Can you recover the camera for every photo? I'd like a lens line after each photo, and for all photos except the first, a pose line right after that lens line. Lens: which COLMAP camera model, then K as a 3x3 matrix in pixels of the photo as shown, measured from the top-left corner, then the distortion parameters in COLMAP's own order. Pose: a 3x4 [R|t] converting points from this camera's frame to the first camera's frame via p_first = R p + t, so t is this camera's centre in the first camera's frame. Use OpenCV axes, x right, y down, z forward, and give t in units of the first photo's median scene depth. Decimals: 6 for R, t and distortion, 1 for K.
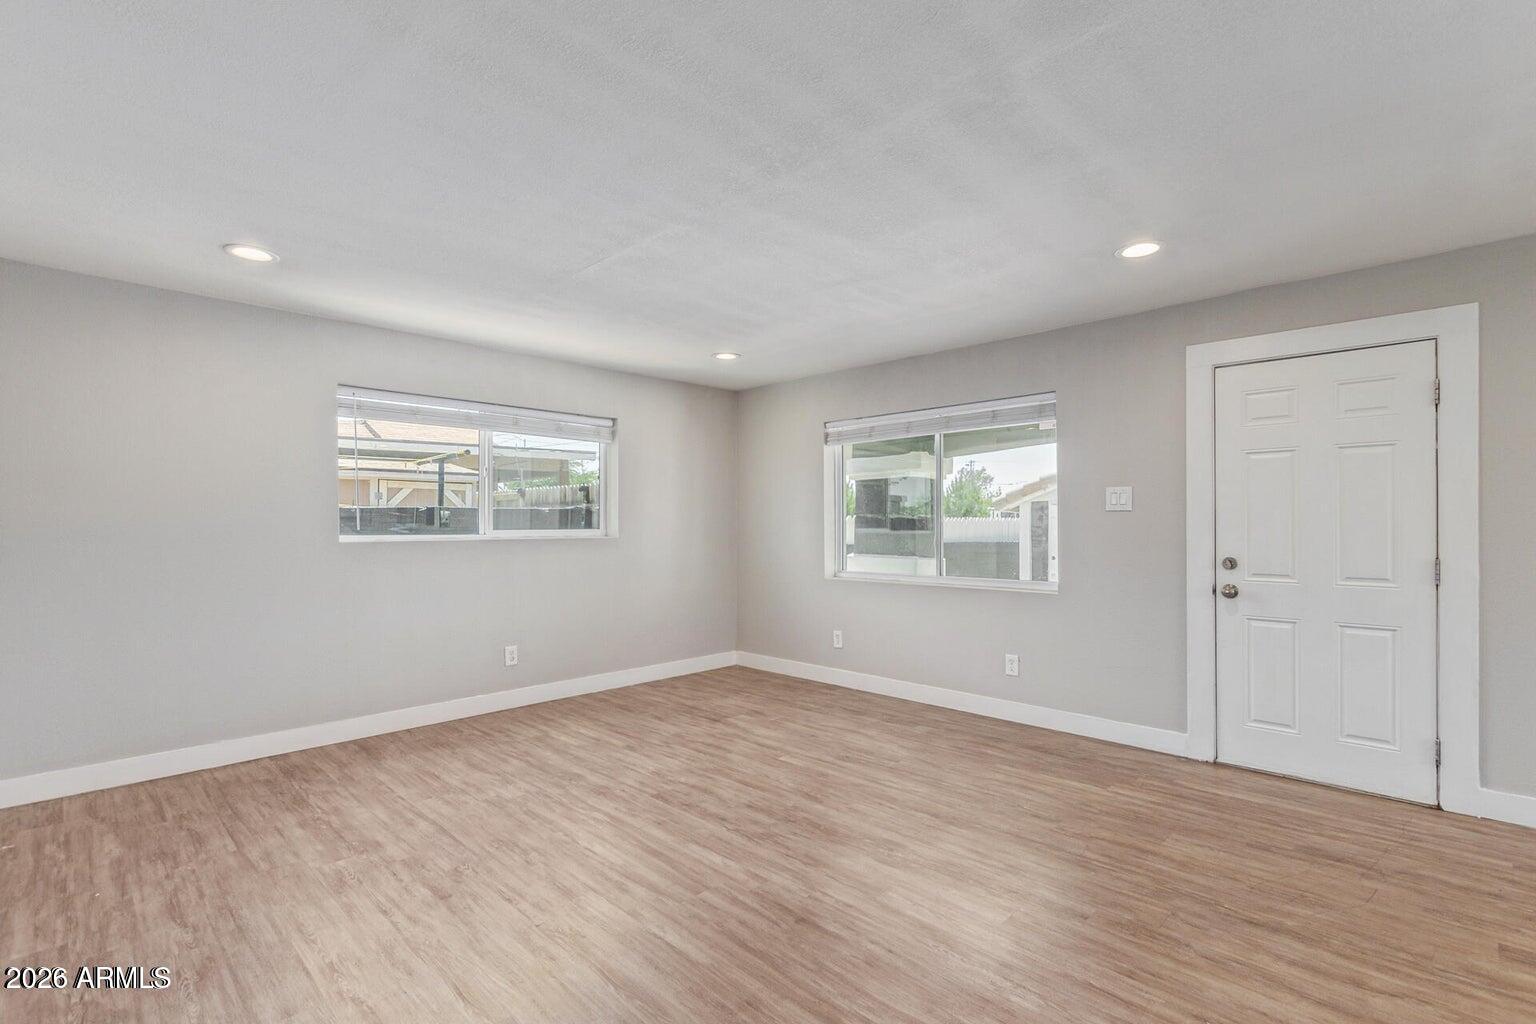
lens RADIAL K [[708.5, 0, 785.2], [0, 708.5, 519.7], [0, 0, 1]] dist [-0.000089, -0.000085]
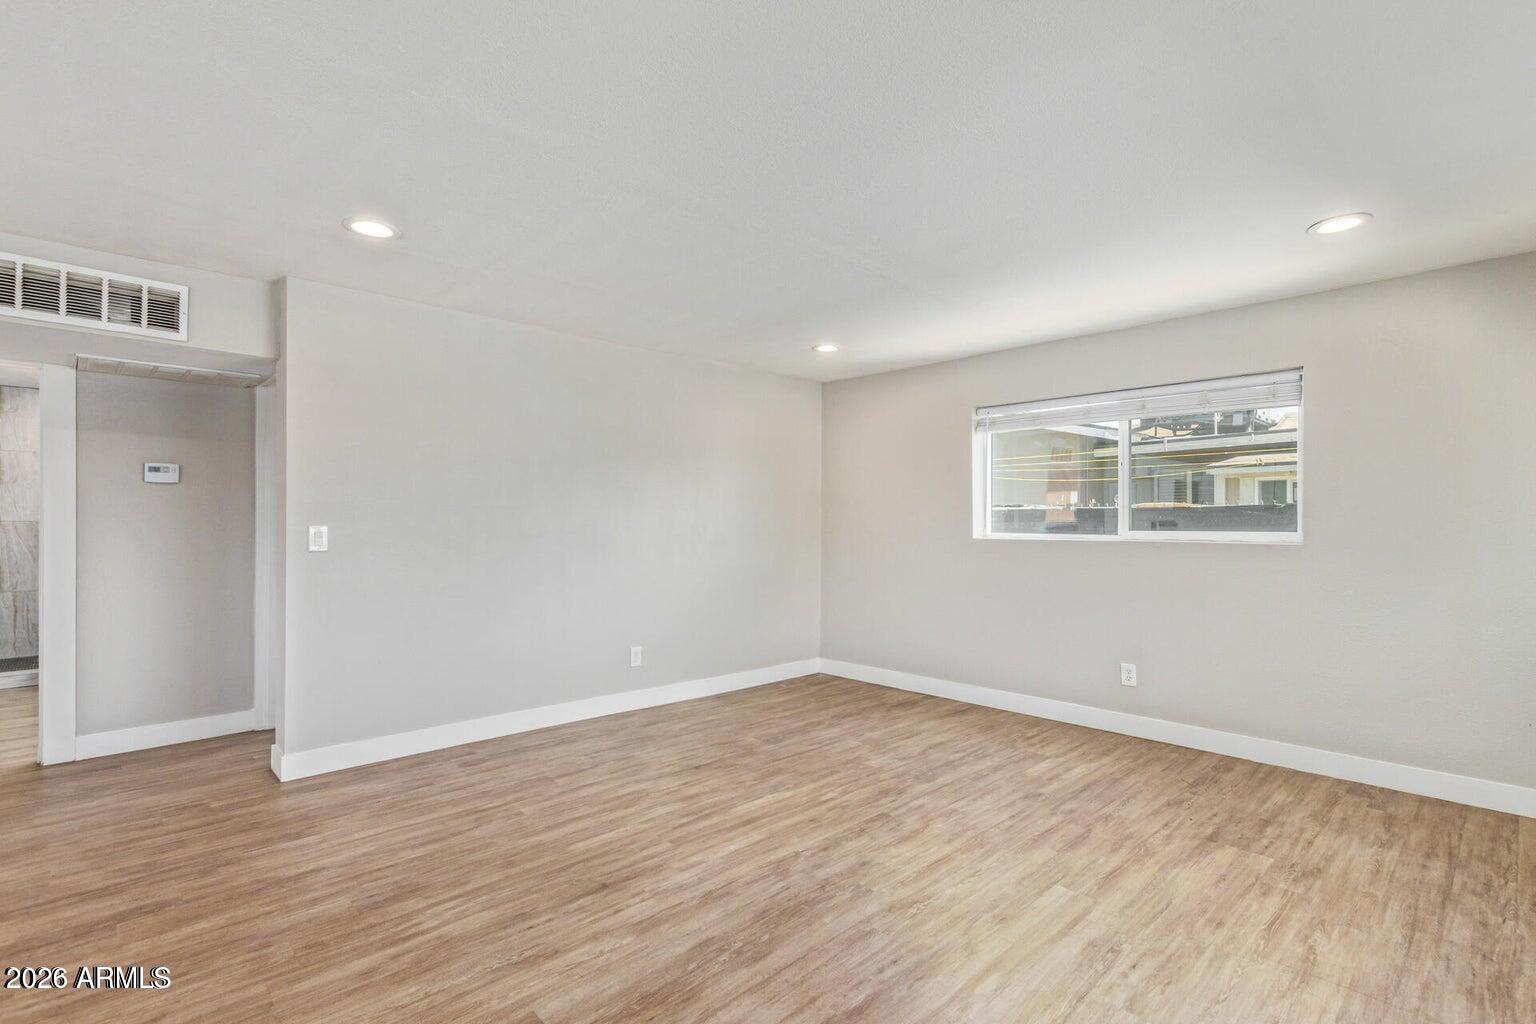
lens RADIAL K [[706.5, 0, 767.3], [0, 706.5, 523.9], [0, 0, 1]] dist [-0.001970, -0.001076]
pose [[-0.033666, 0.003815, -0.999426, 0.657626], [0.000669, 0.999993, 0.003795, 0.003030], [0.999433, -0.000541, -0.033668, 0.771489]]
